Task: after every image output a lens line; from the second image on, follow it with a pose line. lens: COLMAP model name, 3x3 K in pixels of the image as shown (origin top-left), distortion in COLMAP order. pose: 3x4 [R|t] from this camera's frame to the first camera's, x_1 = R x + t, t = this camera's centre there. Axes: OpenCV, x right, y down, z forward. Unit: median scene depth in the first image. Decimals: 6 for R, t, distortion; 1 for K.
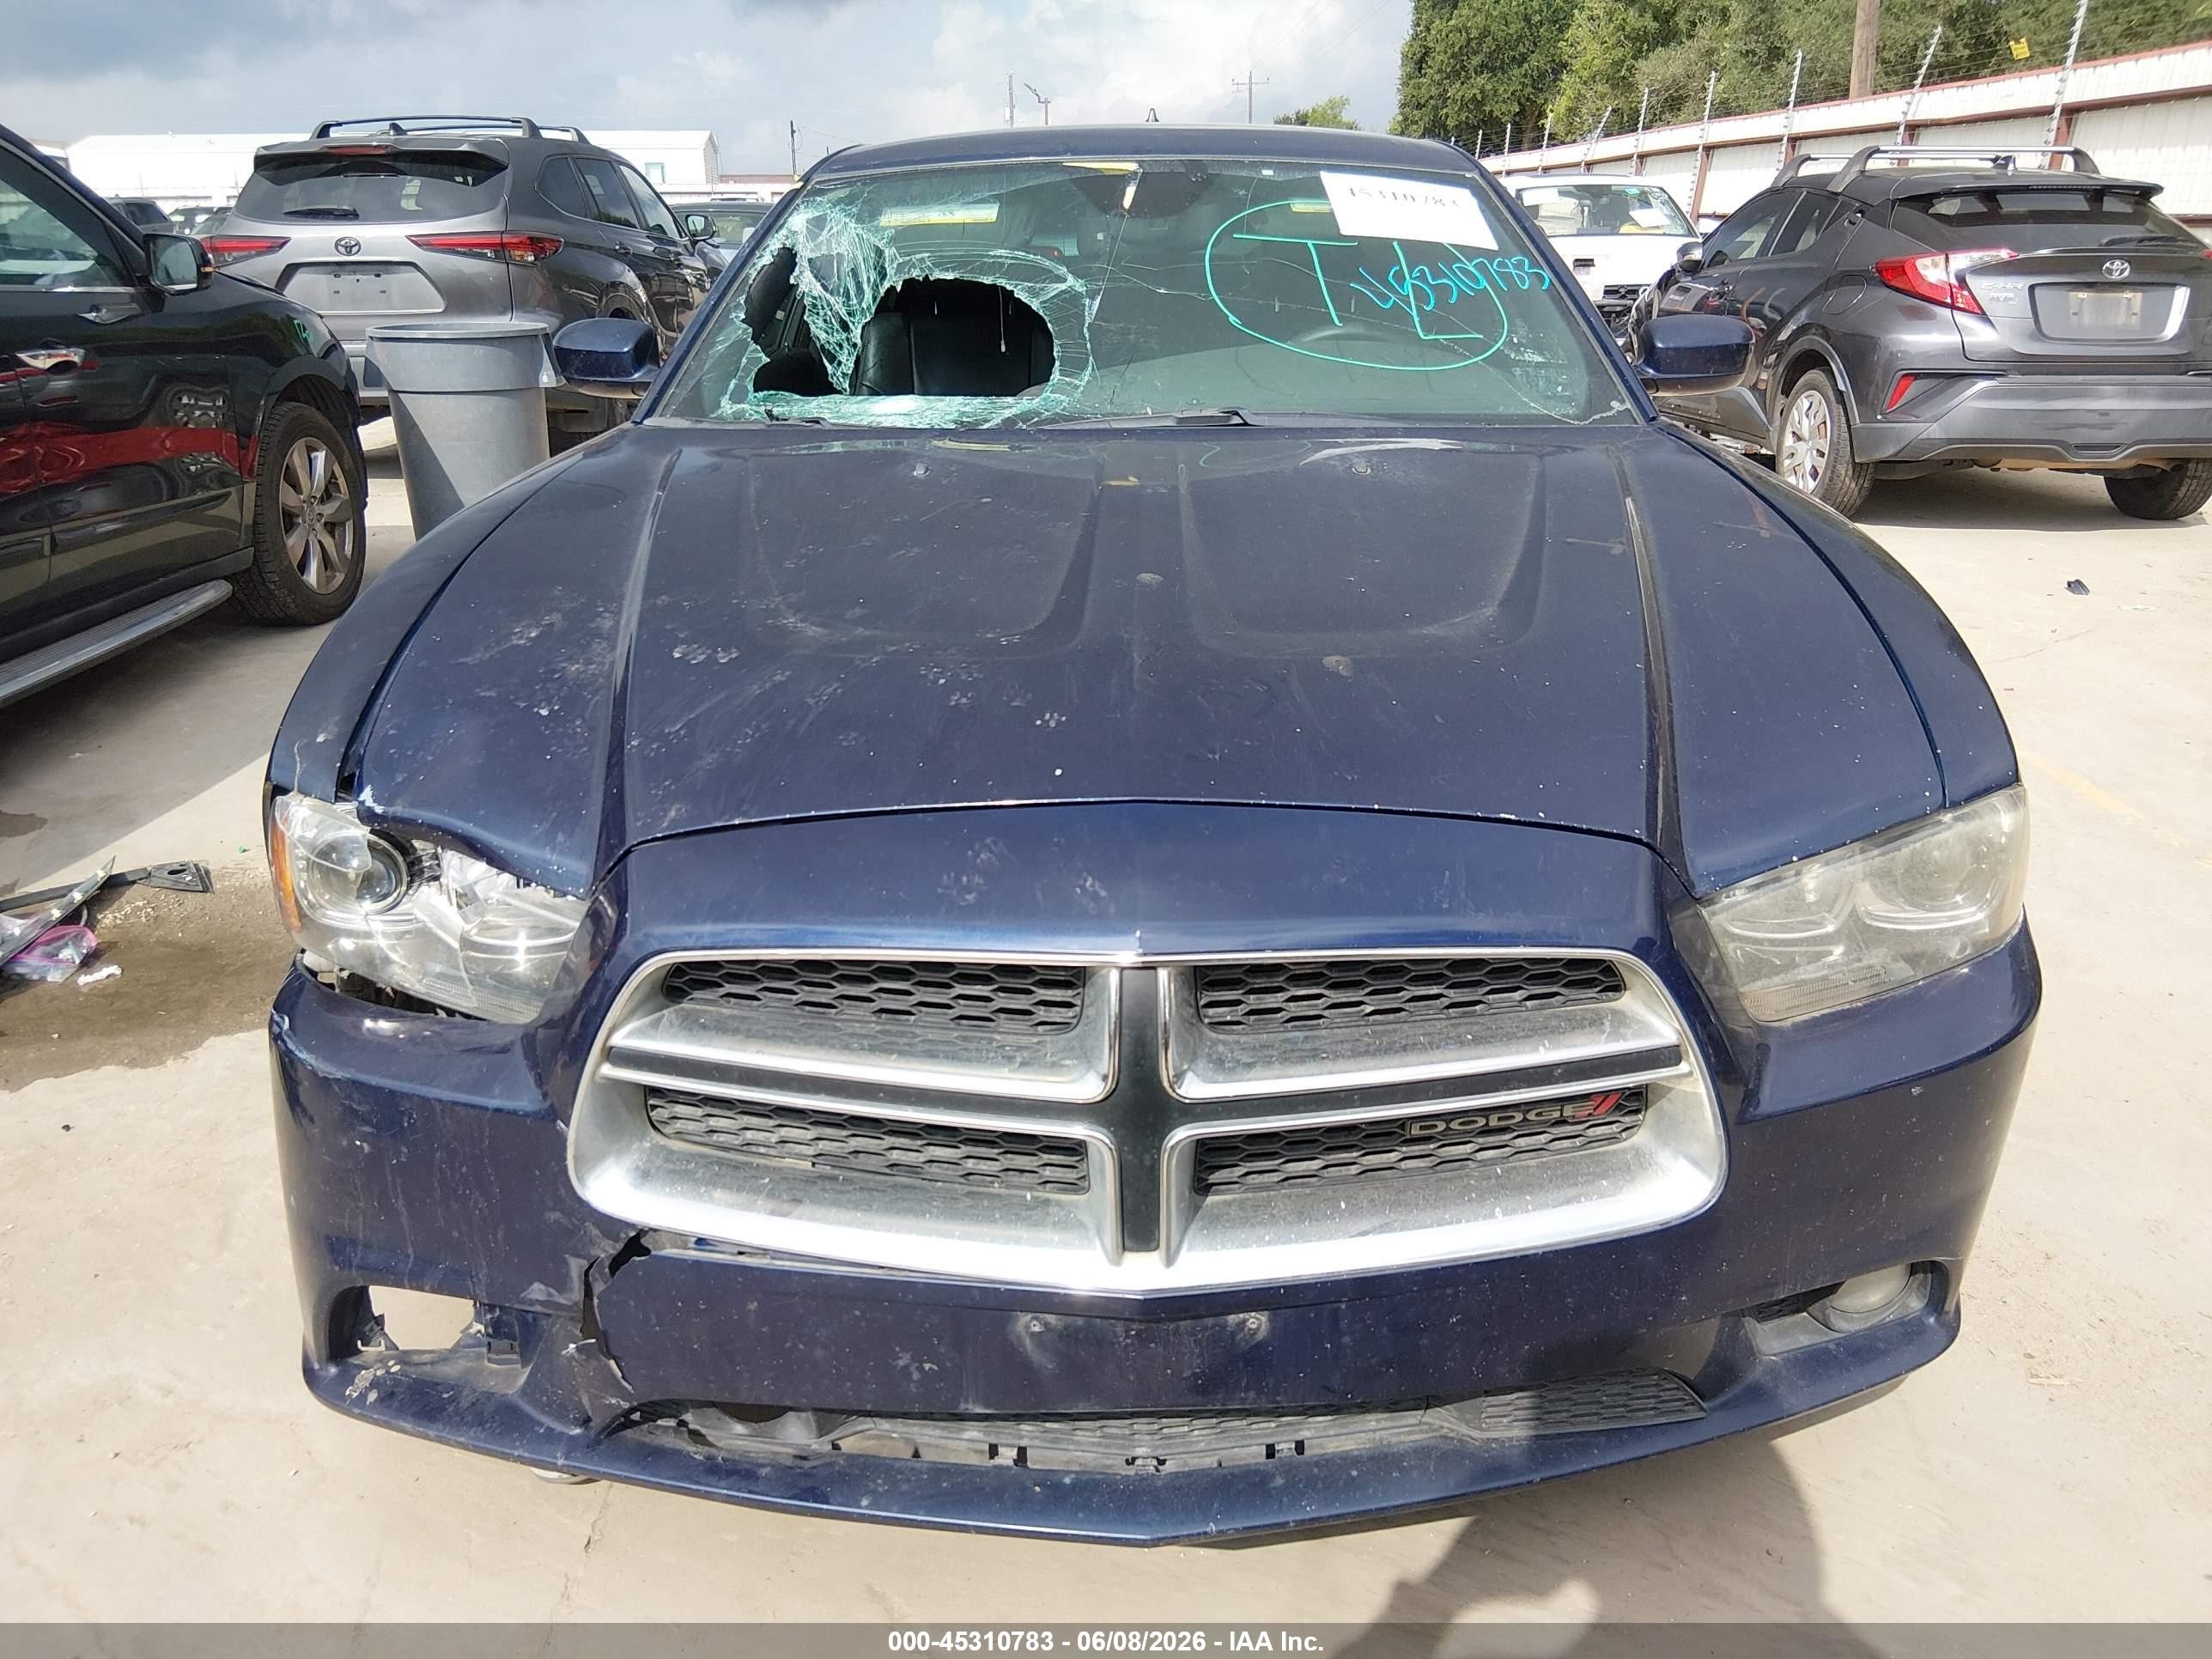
lens RADIAL K [[1597.6, 0, 1105.7], [0, 1597.6, 754.1], [0, 0, 1]] dist [0.039317, -0.096401]
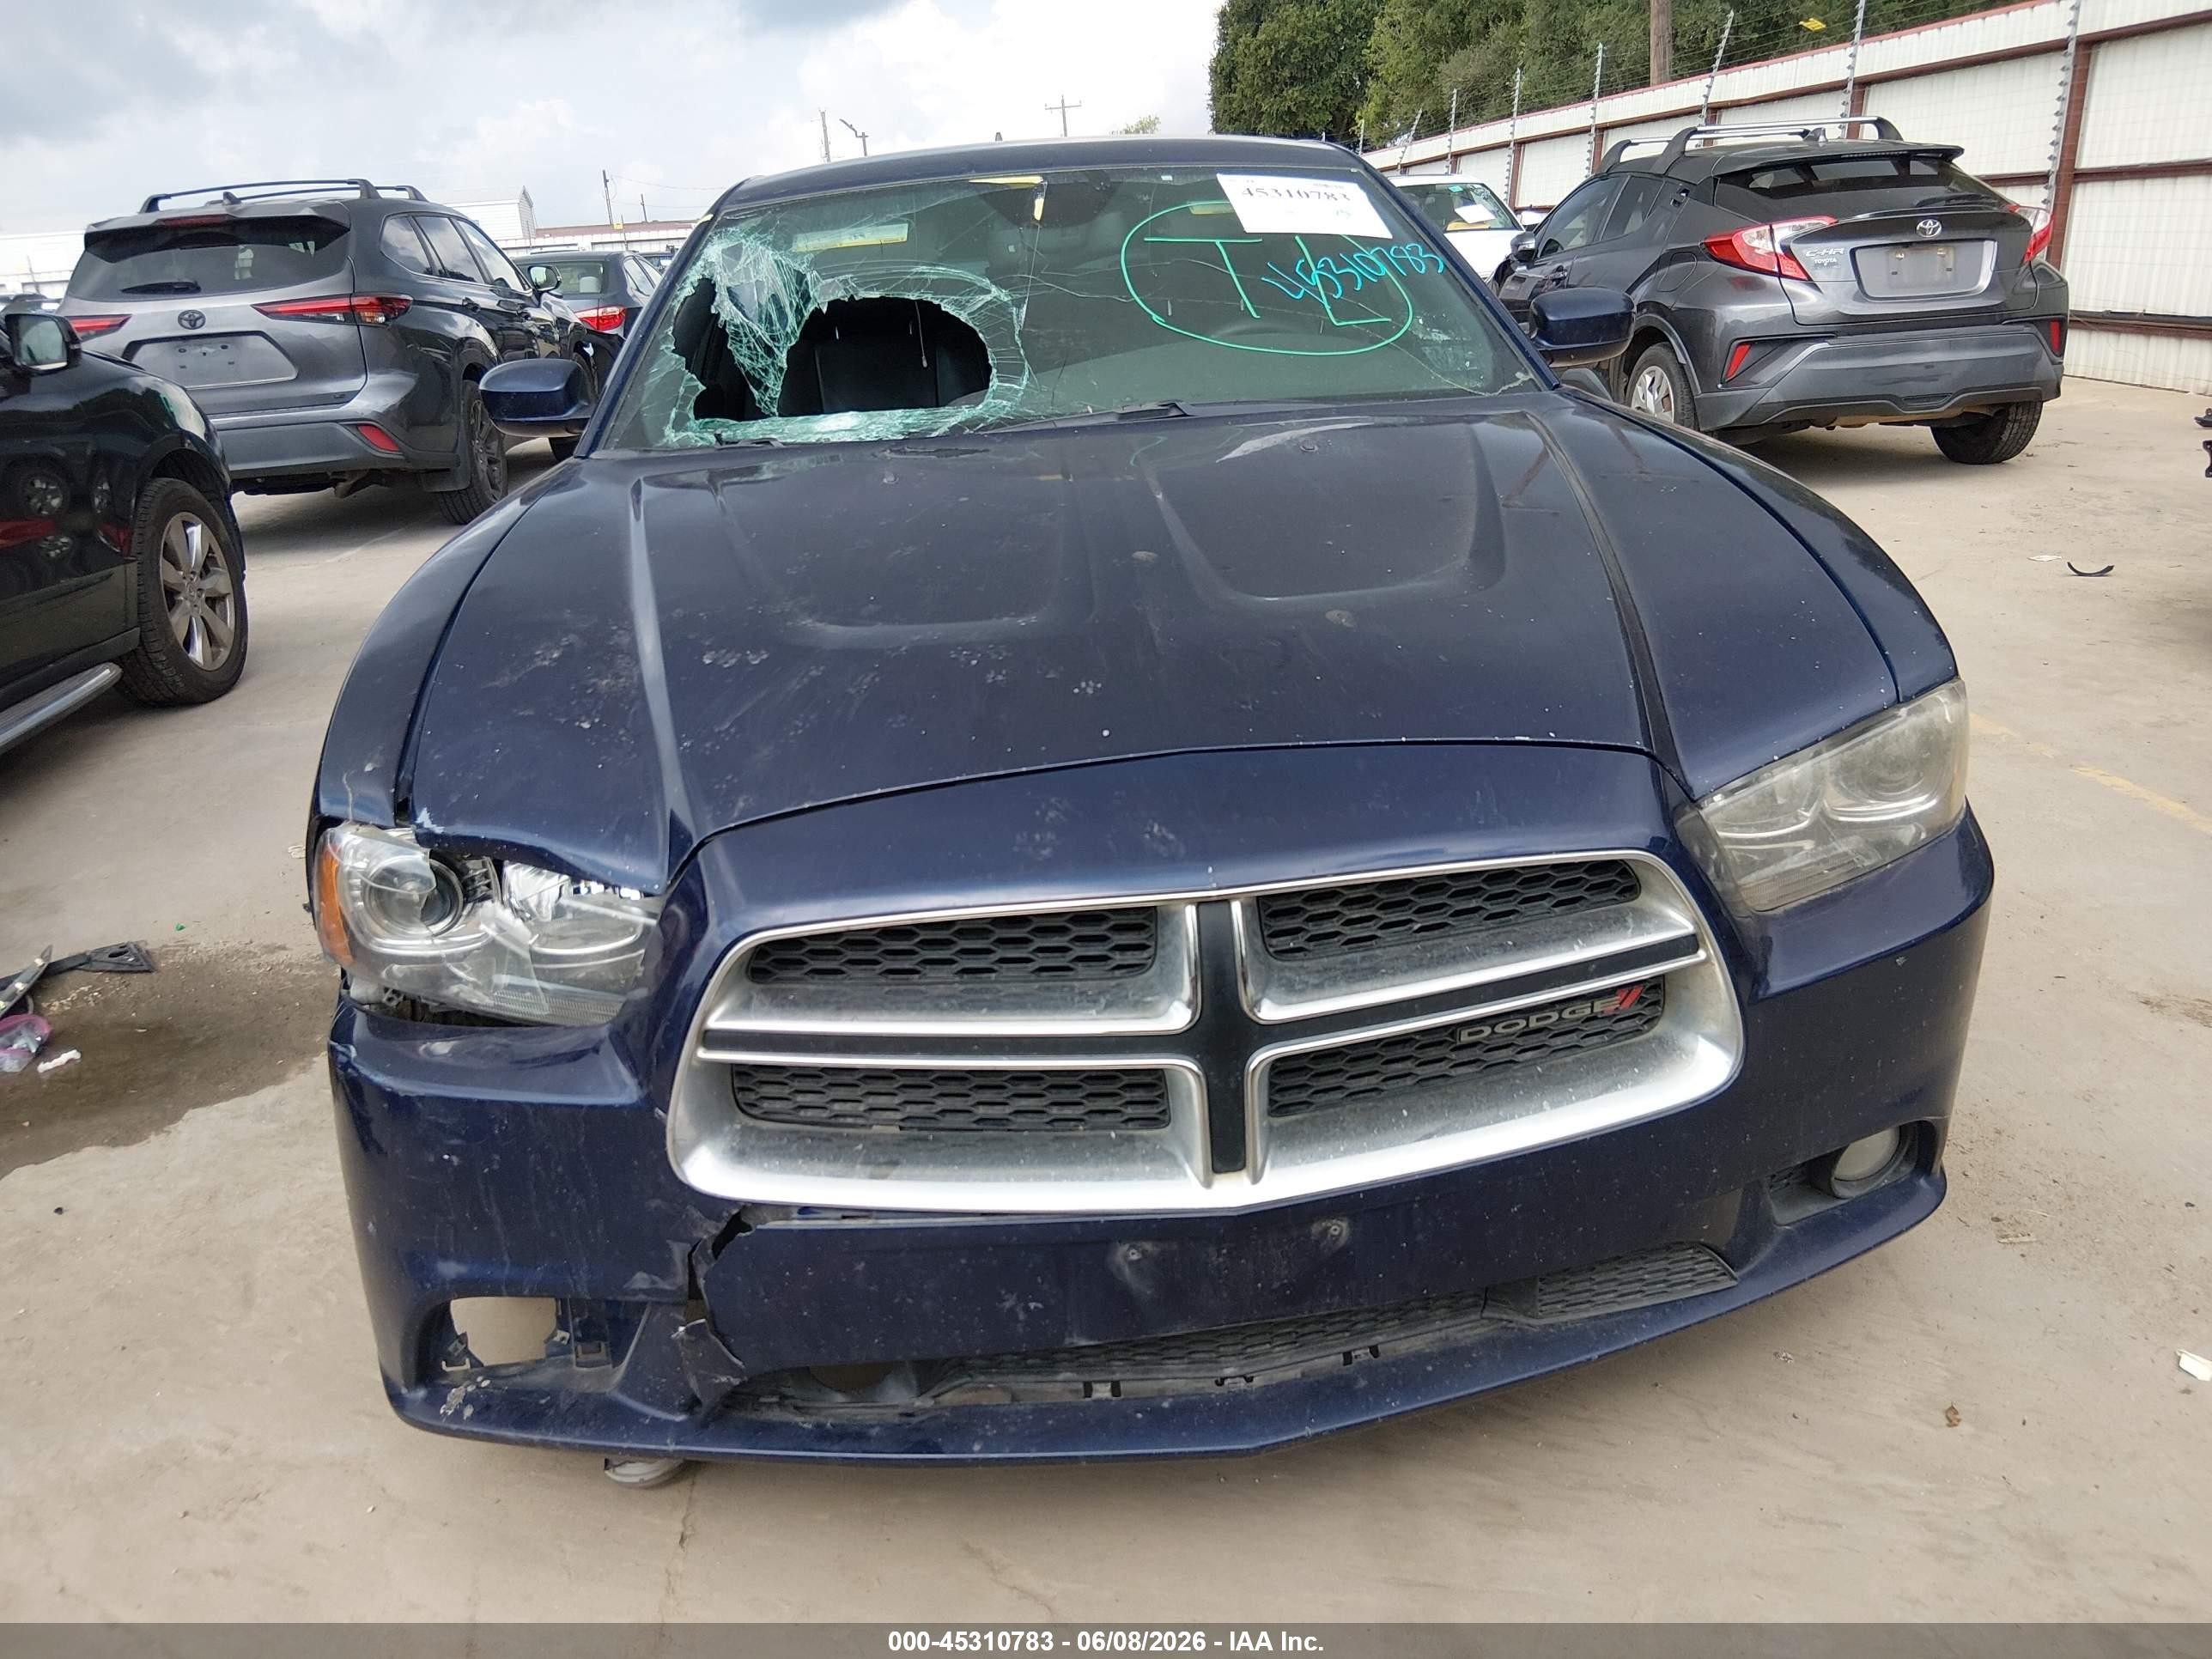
lens RADIAL K [[1597.6, 0, 1105.7], [0, 1597.6, 754.1], [0, 0, 1]] dist [0.039317, -0.096401]
pose [[0.993471, -0.085519, 0.075508, -0.087409], [0.086515, 0.996200, -0.010011, 0.028111], [-0.074365, 0.016478, 0.997095, -0.045031]]
